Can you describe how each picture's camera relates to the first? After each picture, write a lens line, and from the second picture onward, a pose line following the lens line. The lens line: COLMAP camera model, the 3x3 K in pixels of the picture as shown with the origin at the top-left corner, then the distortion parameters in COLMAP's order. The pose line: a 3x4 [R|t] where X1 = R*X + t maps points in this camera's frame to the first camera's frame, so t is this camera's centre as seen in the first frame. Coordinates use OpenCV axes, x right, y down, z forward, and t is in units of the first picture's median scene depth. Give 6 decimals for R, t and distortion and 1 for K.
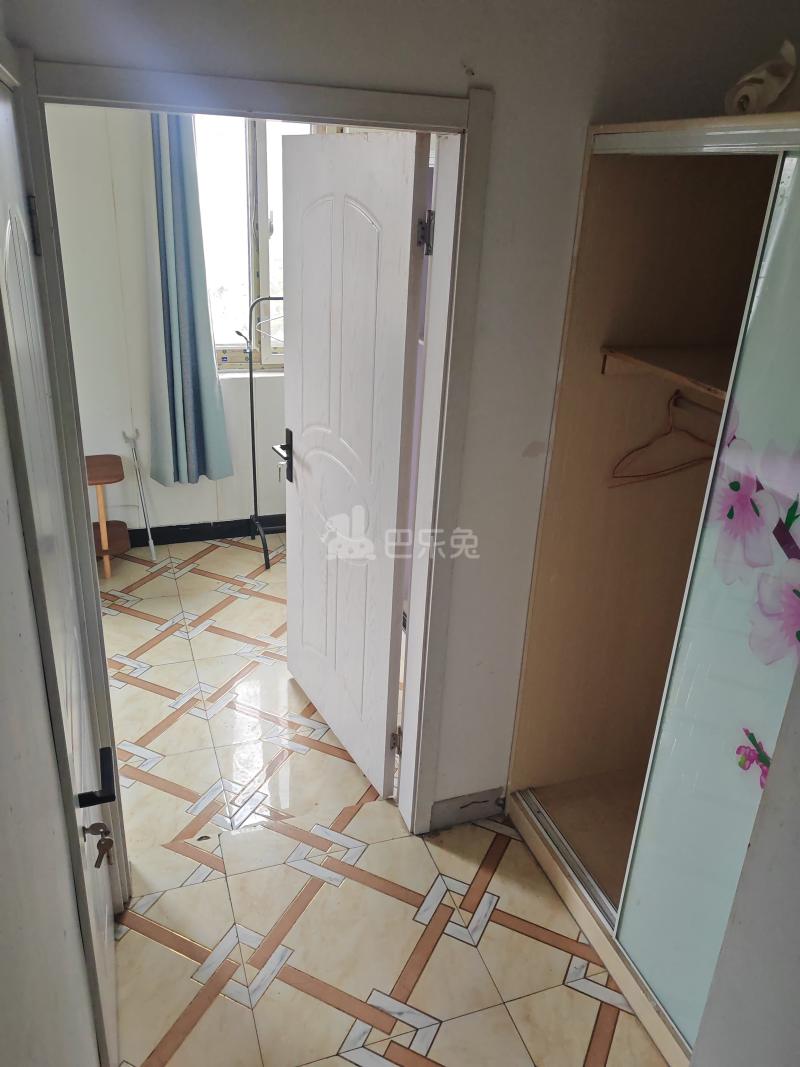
lens RADIAL K [[821.9, 0, 388.8], [0, 821.9, 535.6], [0, 0, 1]] dist [0.018044, 0.002642]
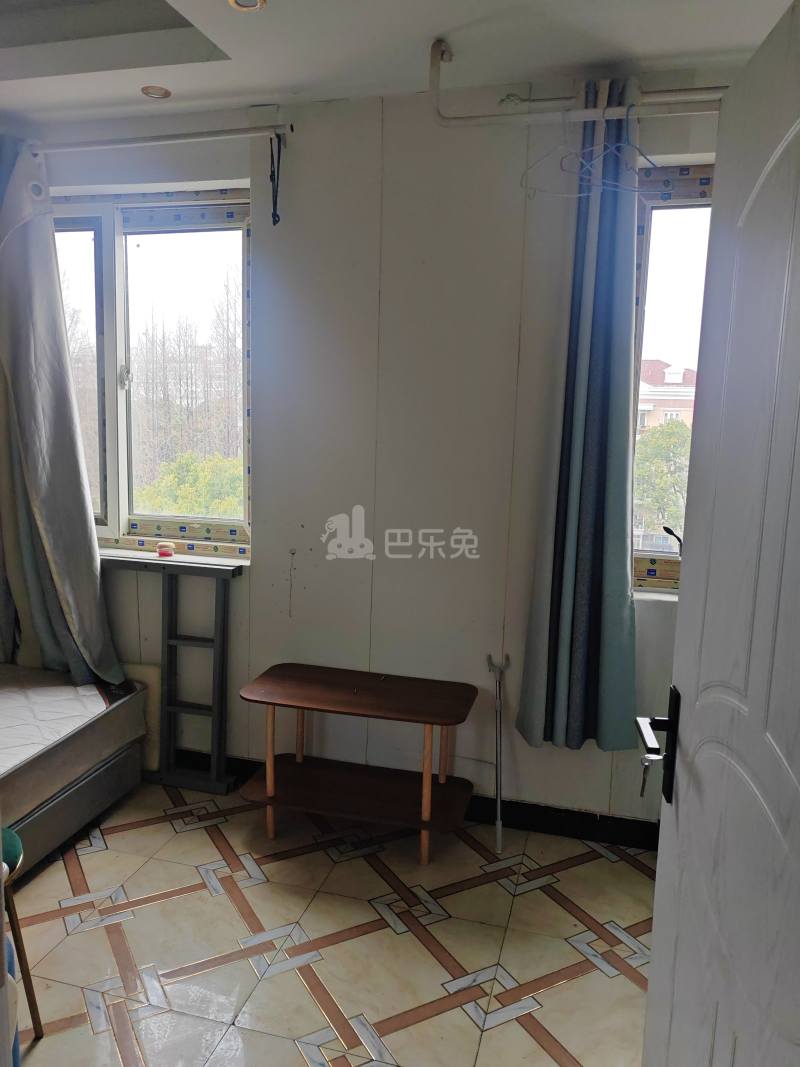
lens RADIAL K [[821.9, 0, 388.8], [0, 821.9, 535.6], [0, 0, 1]] dist [0.018044, 0.002642]
pose [[0.820952, 0.065713, -0.567203, 0.003953], [-0.225154, 0.950123, -0.215805, -0.051080], [0.524732, 0.304873, 0.794801, 0.354748]]
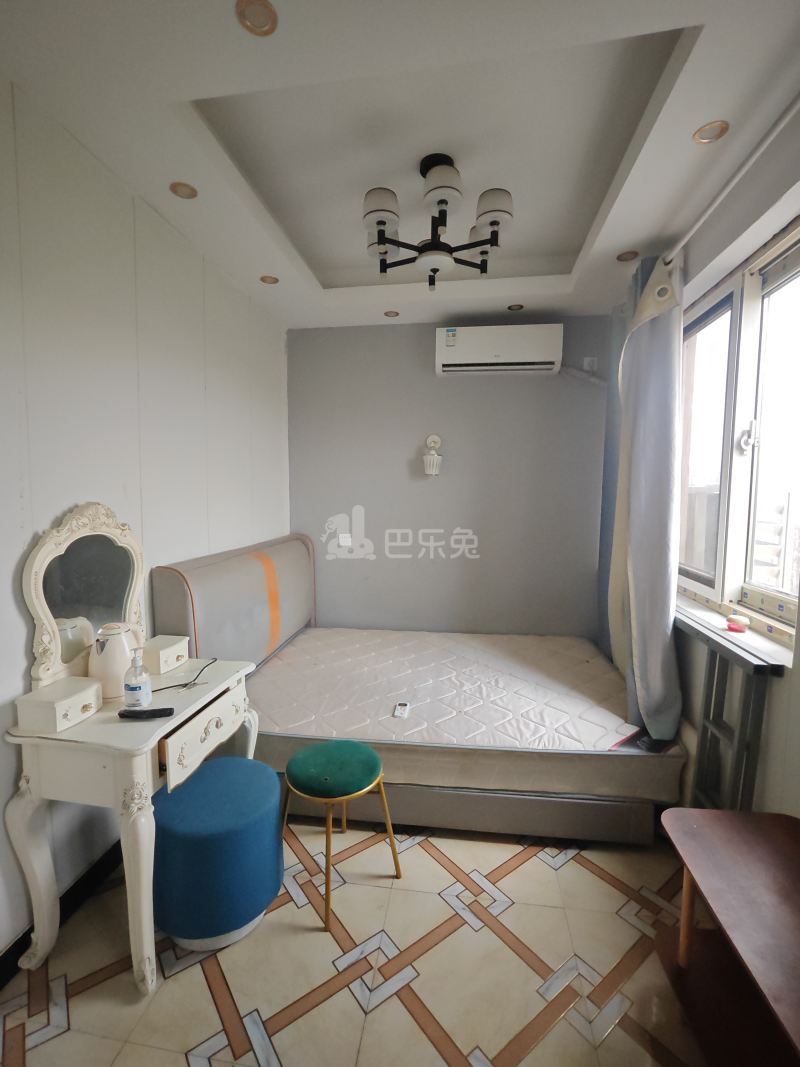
lens RADIAL K [[490.3, 0, 400.0], [0, 490.3, 533.5], [0, 0, 1]] dist [0.001226, 0.000002]
pose [[-0.452028, 0.031821, -0.891436, -0.104361], [-0.381536, 0.896434, 0.225468, -0.218787], [0.806289, 0.442033, -0.393072, 0.776467]]
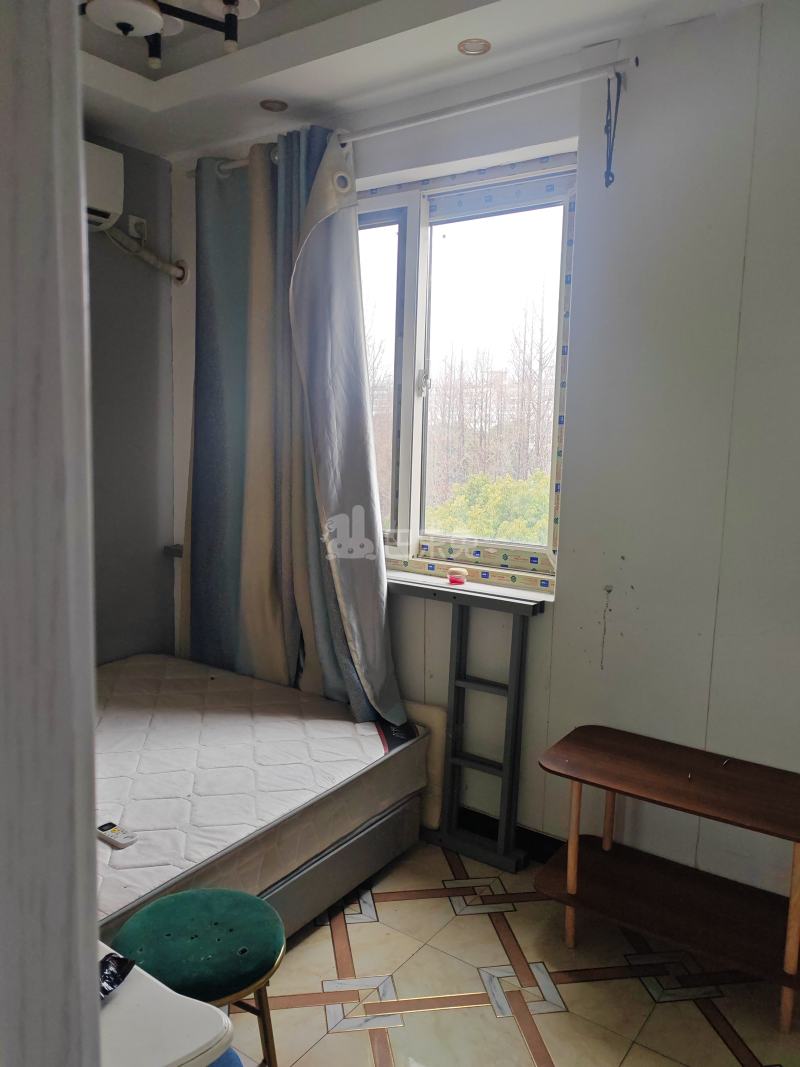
lens RADIAL K [[821.9, 0, 388.8], [0, 821.9, 535.6], [0, 0, 1]] dist [0.018044, 0.002642]
pose [[0.577494, 0.077841, -0.812675, -0.094096], [-0.329854, 0.932822, -0.145047, -0.073647], [0.746791, 0.351828, 0.564376, 0.429446]]
